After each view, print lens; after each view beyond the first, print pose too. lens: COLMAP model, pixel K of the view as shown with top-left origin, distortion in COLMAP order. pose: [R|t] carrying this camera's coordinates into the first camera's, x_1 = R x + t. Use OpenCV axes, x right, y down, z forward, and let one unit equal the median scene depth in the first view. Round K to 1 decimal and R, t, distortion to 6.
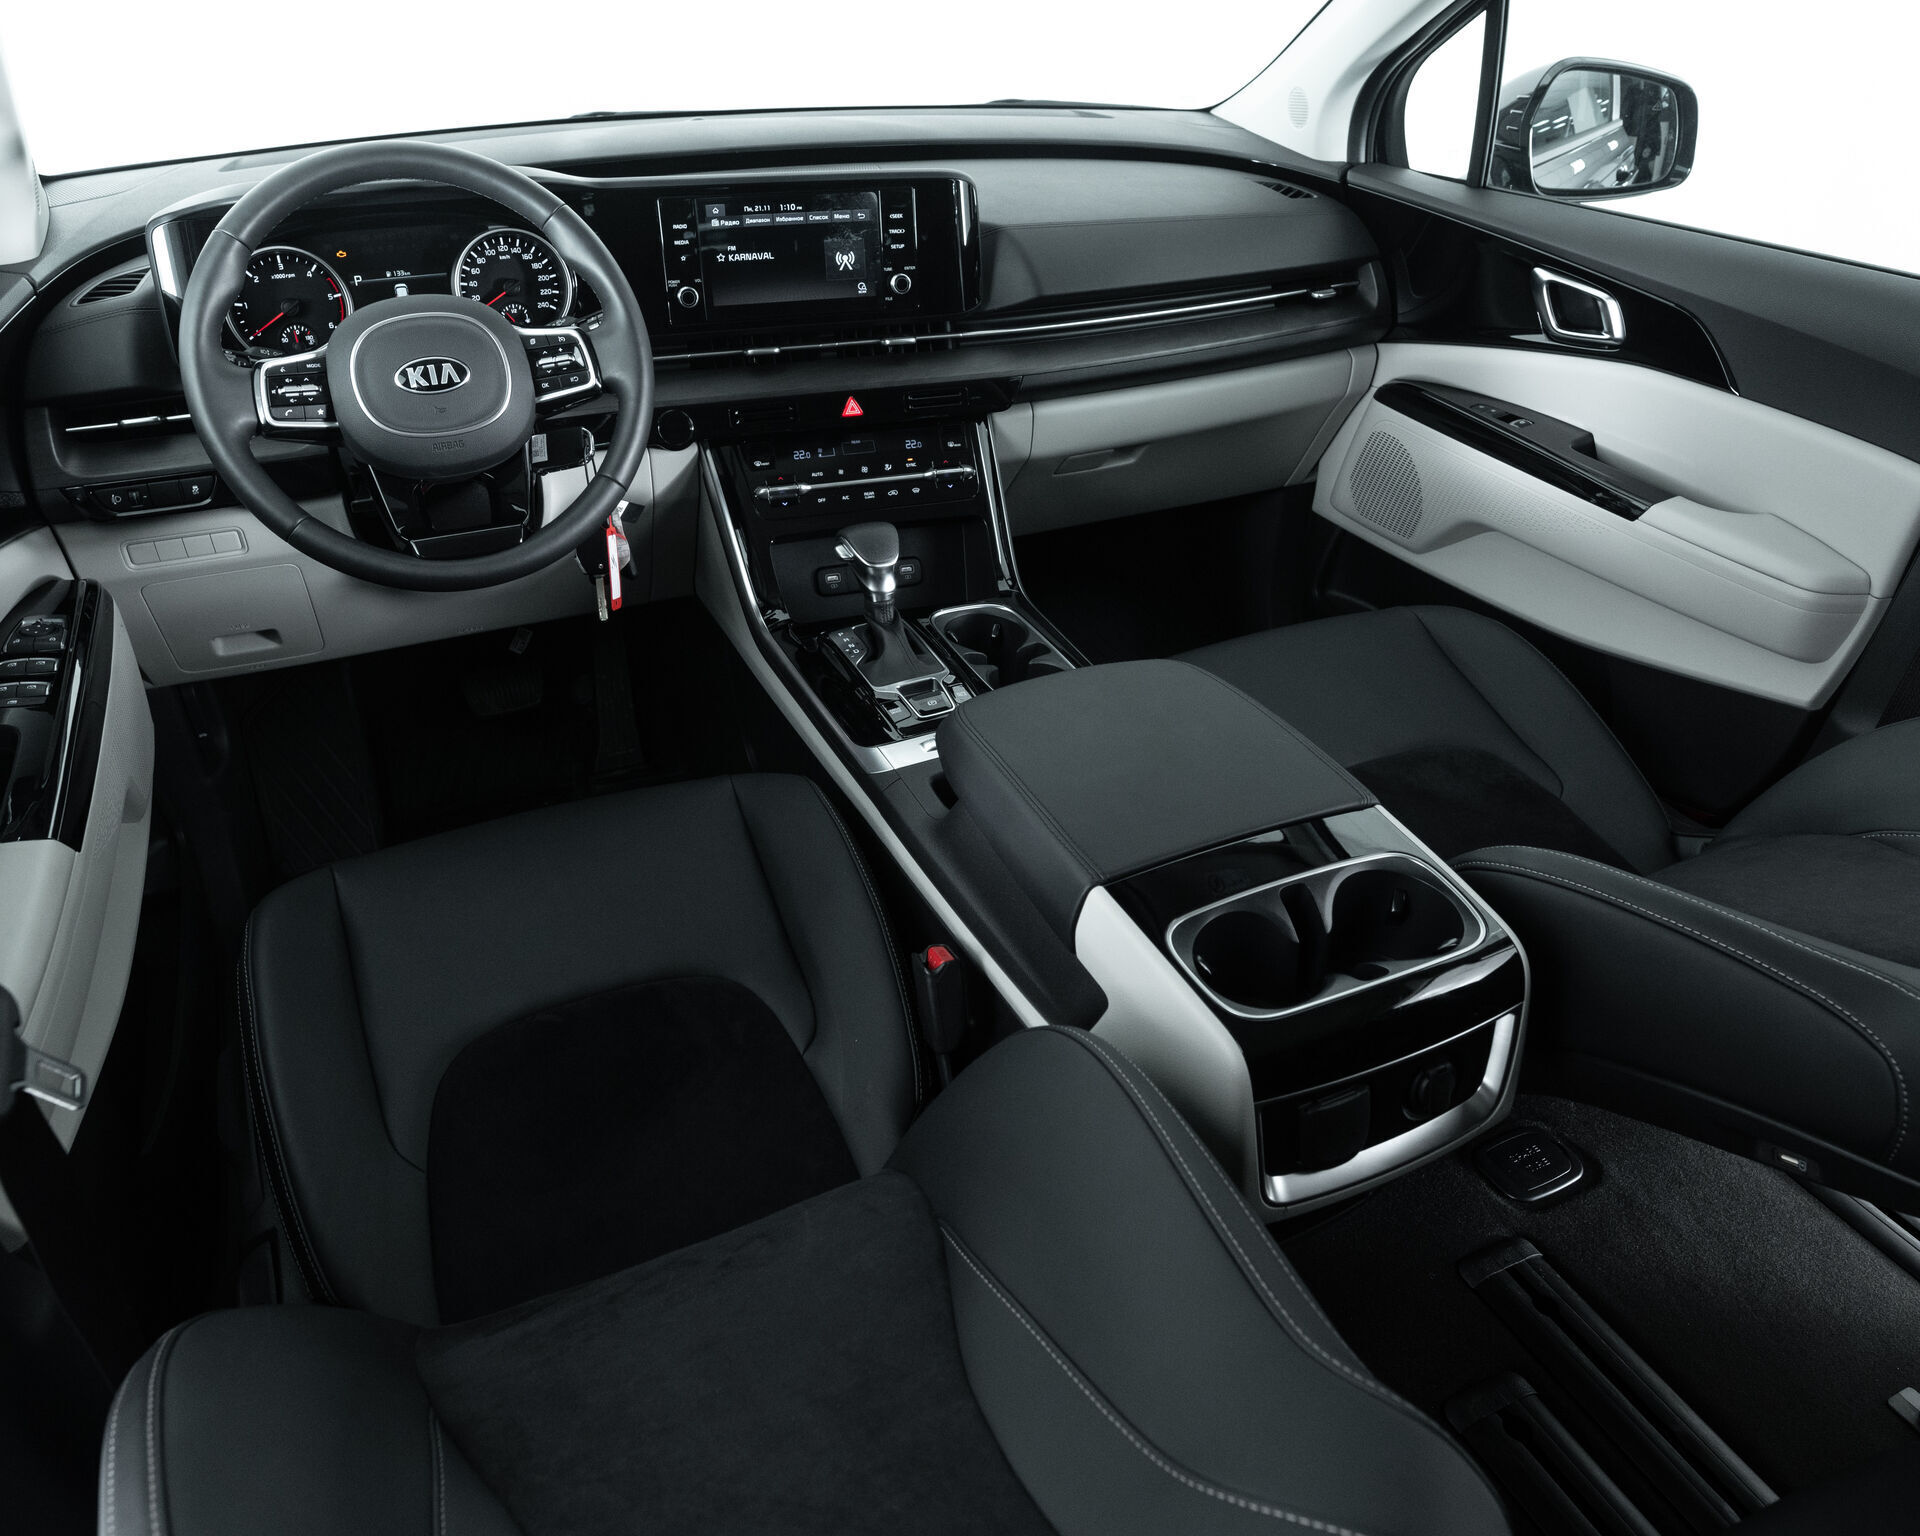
lens RADIAL K [[1341.9, 0, 958.5], [0, 1341.9, 763.8], [0, 0, 1]] dist [-0.024532, 0.000039]
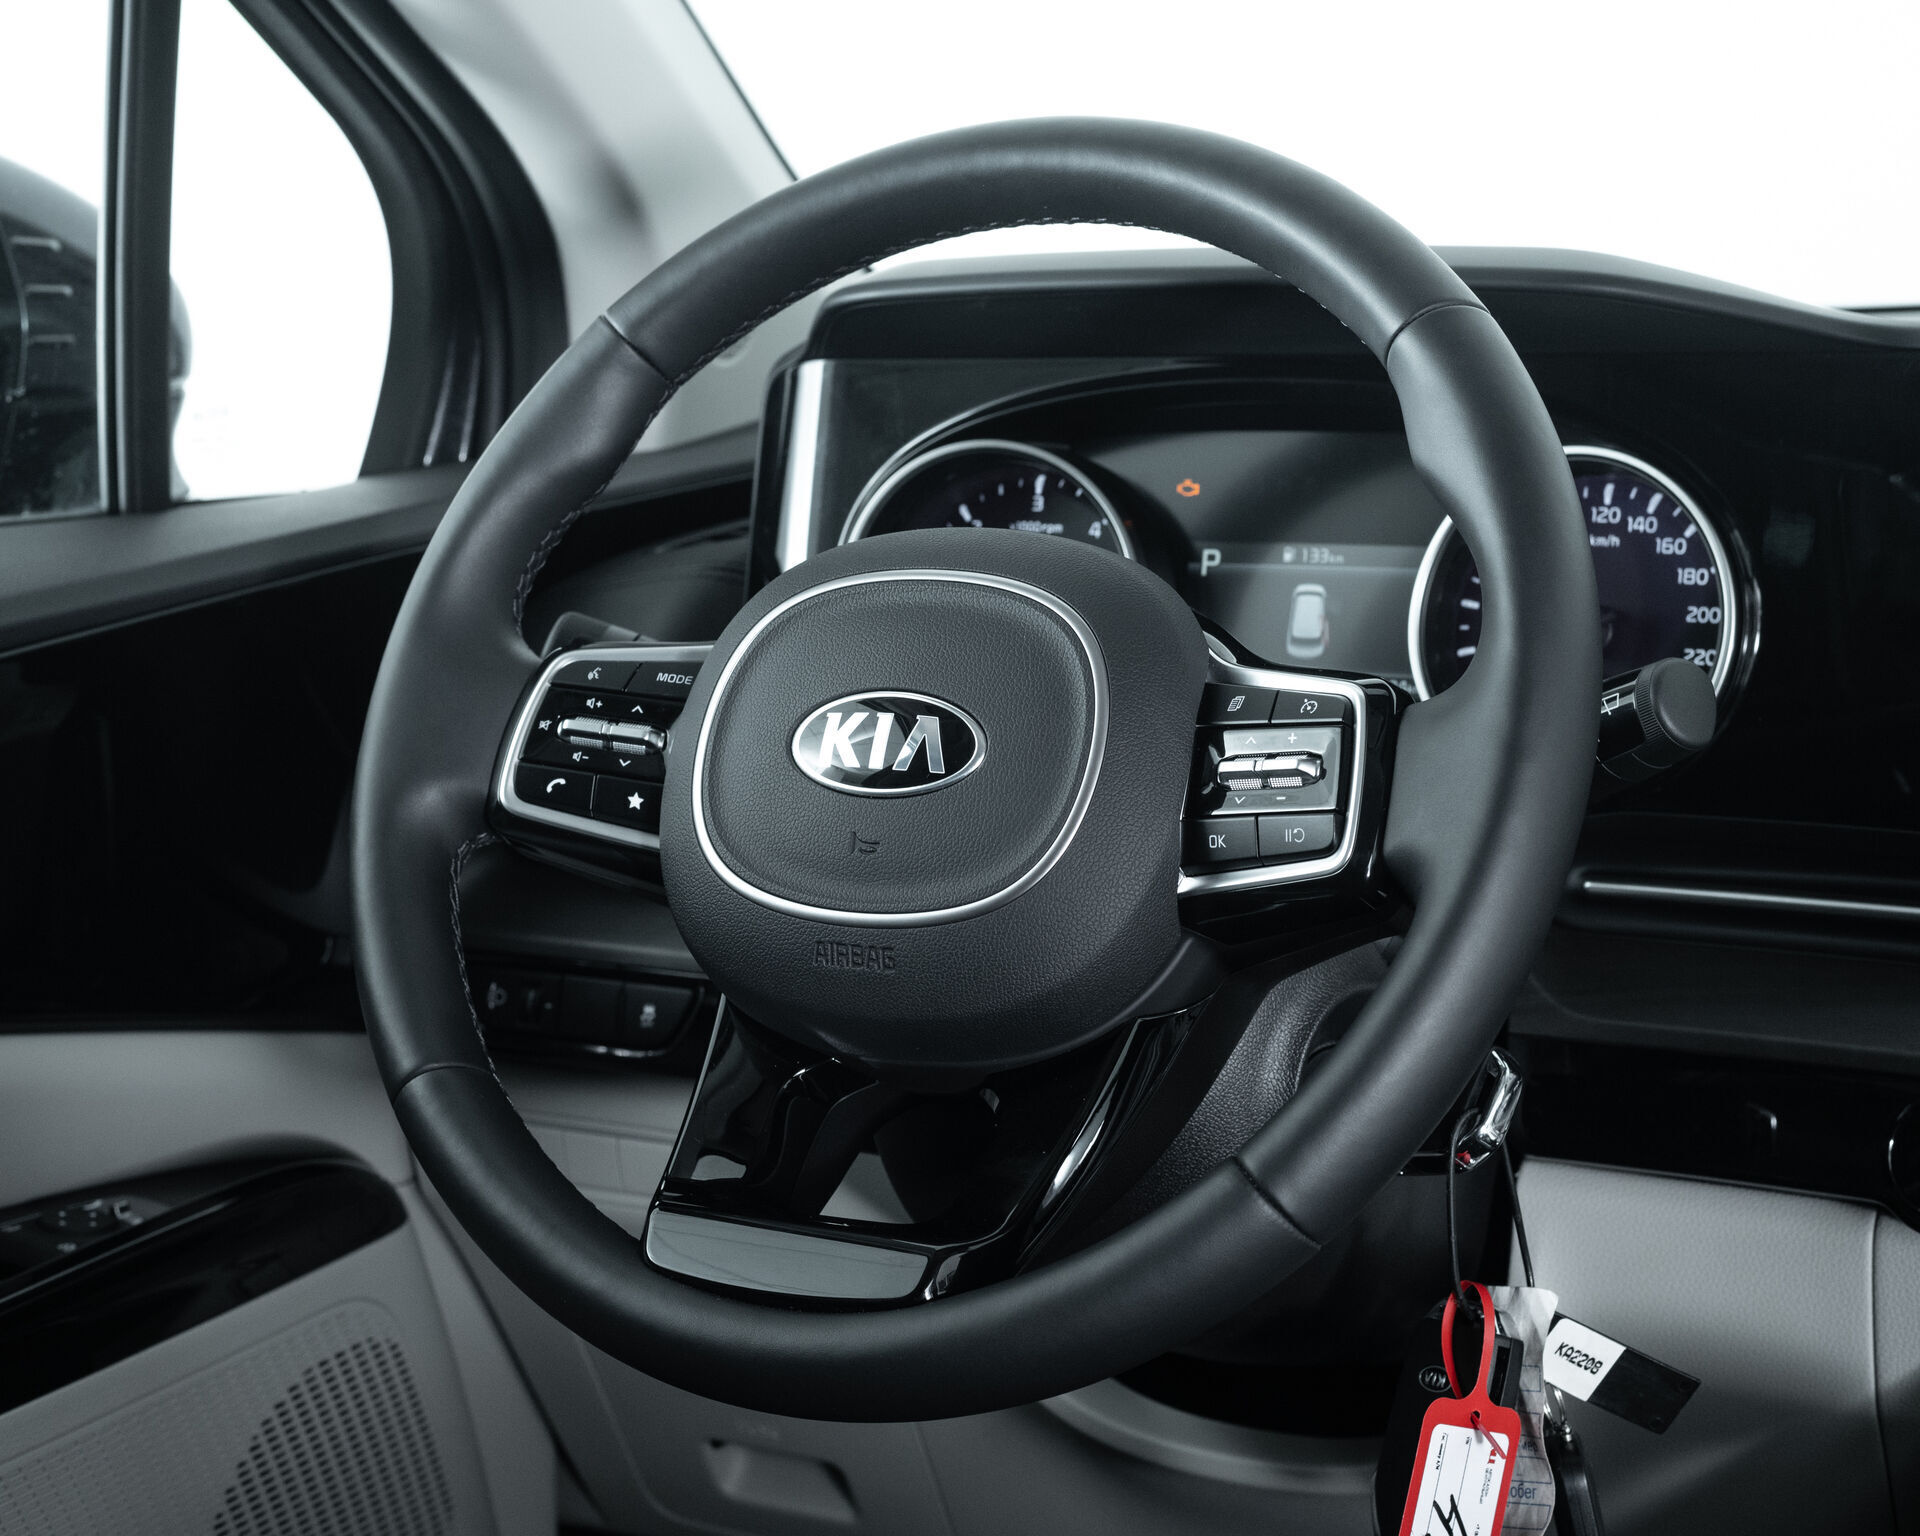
lens RADIAL K [[3478.4, 0, 960.0], [0, 3478.4, 768.0], [0, 0, 1]] dist [-0.004574, -0.023198]
pose [[0.591770, 0.098299, -0.800091, 0.230972], [-0.407159, 0.893073, -0.191424, -0.104952], [0.695723, 0.439043, 0.568517, 0.426072]]
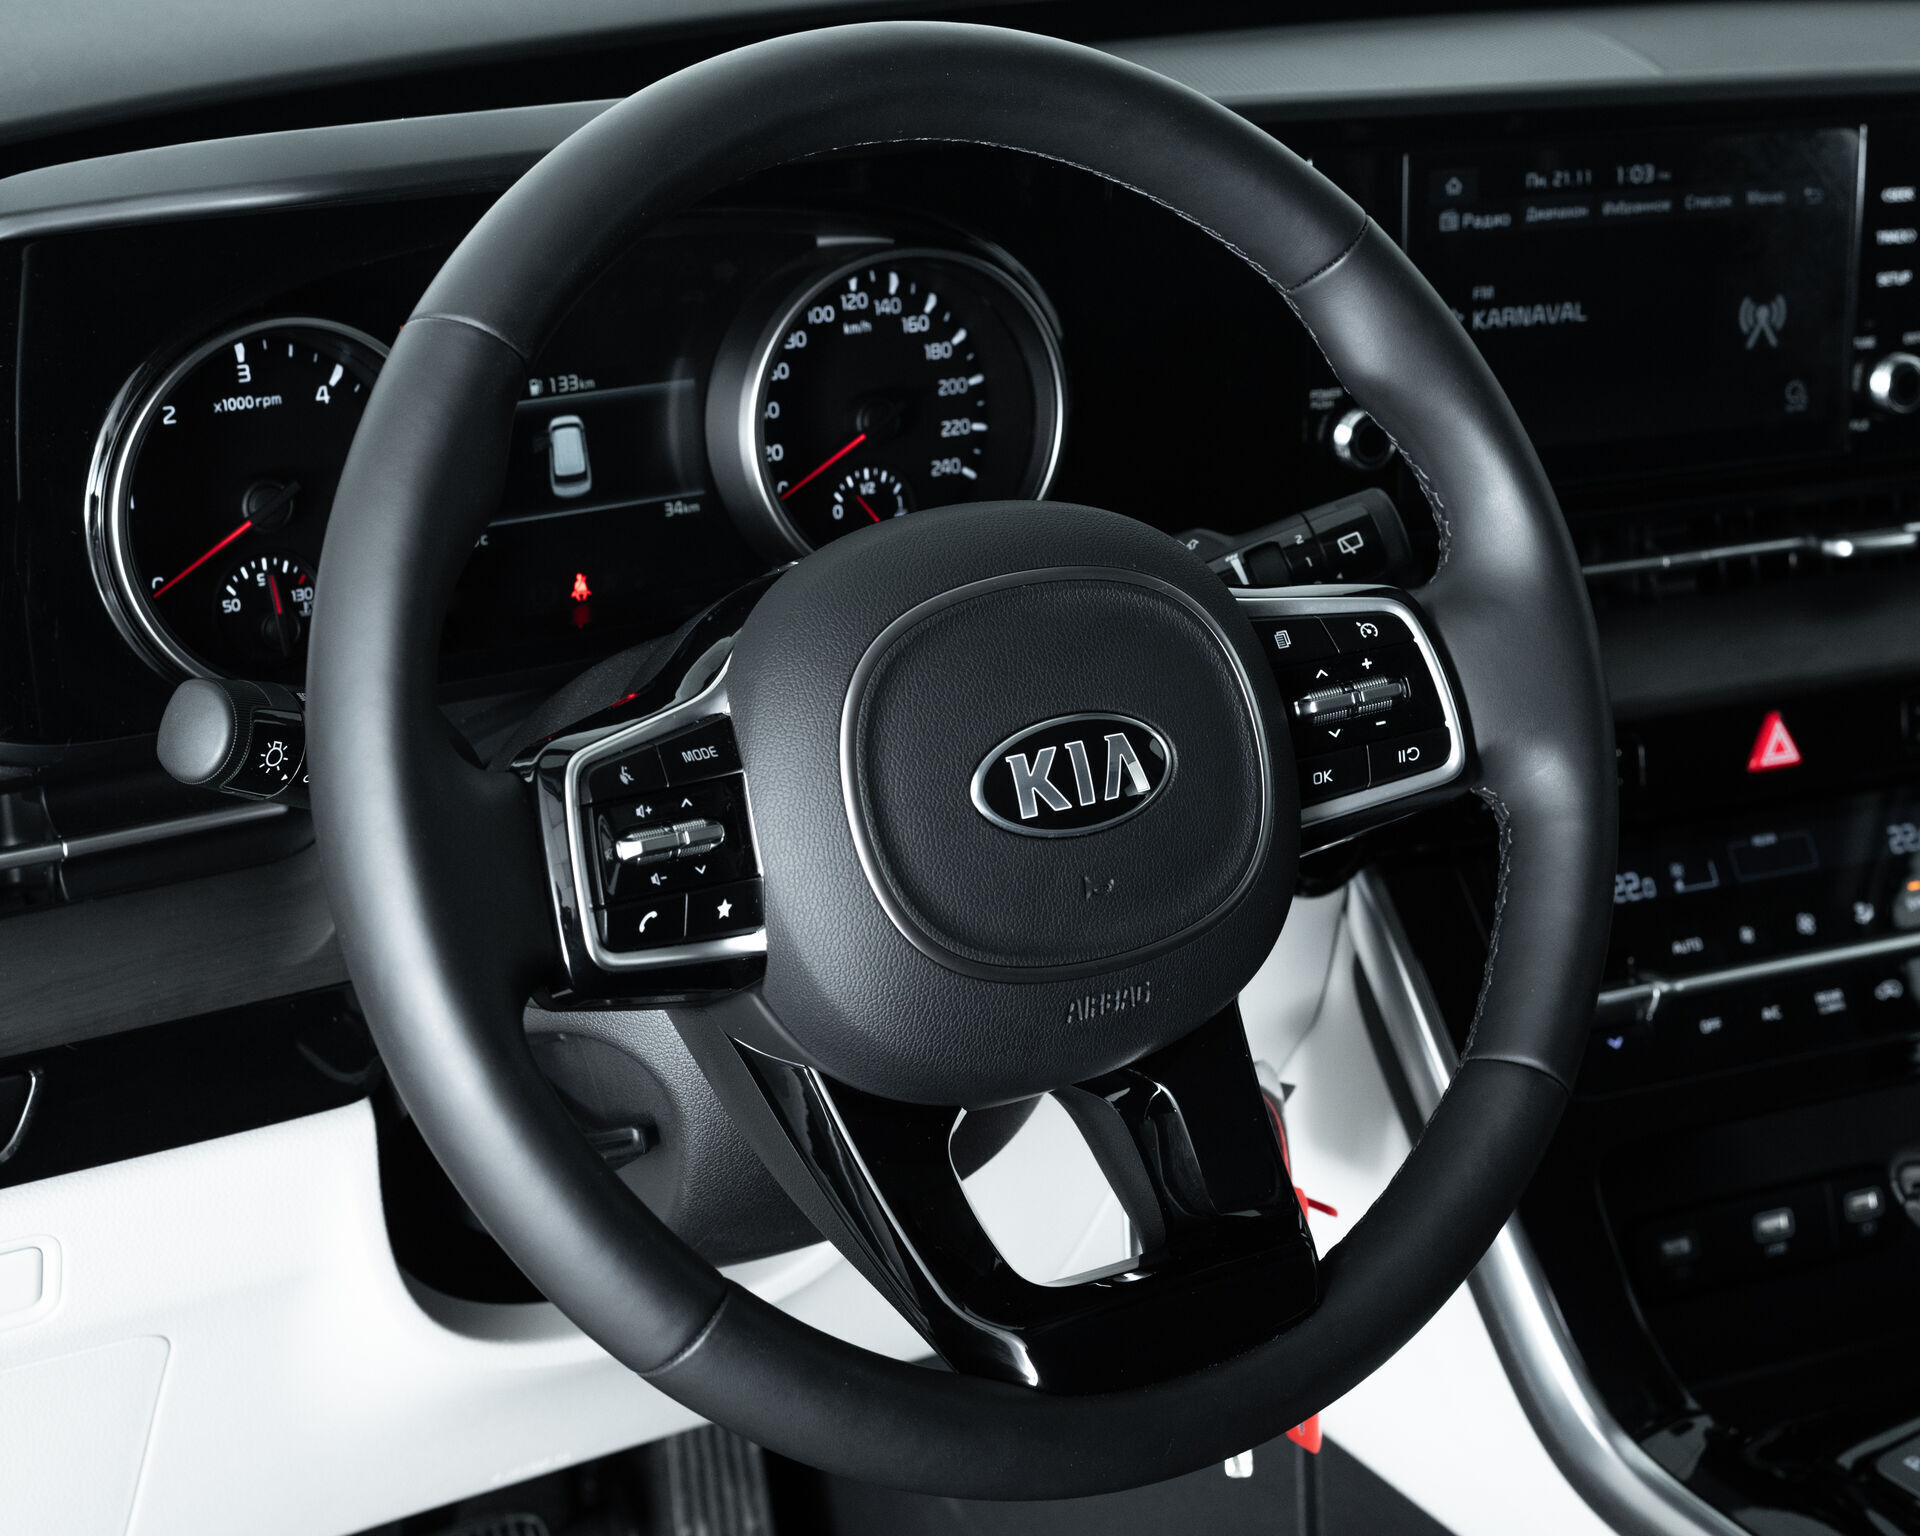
lens RADIAL K [[3478.4, 0, 960.0], [0, 3478.4, 768.0], [0, 0, 1]] dist [-0.004574, -0.023198]
pose [[0.989113, -0.024617, 0.145082, -0.422494], [0.049585, 0.984007, -0.171091, -0.127993], [-0.138550, 0.176423, 0.974515, 0.197480]]
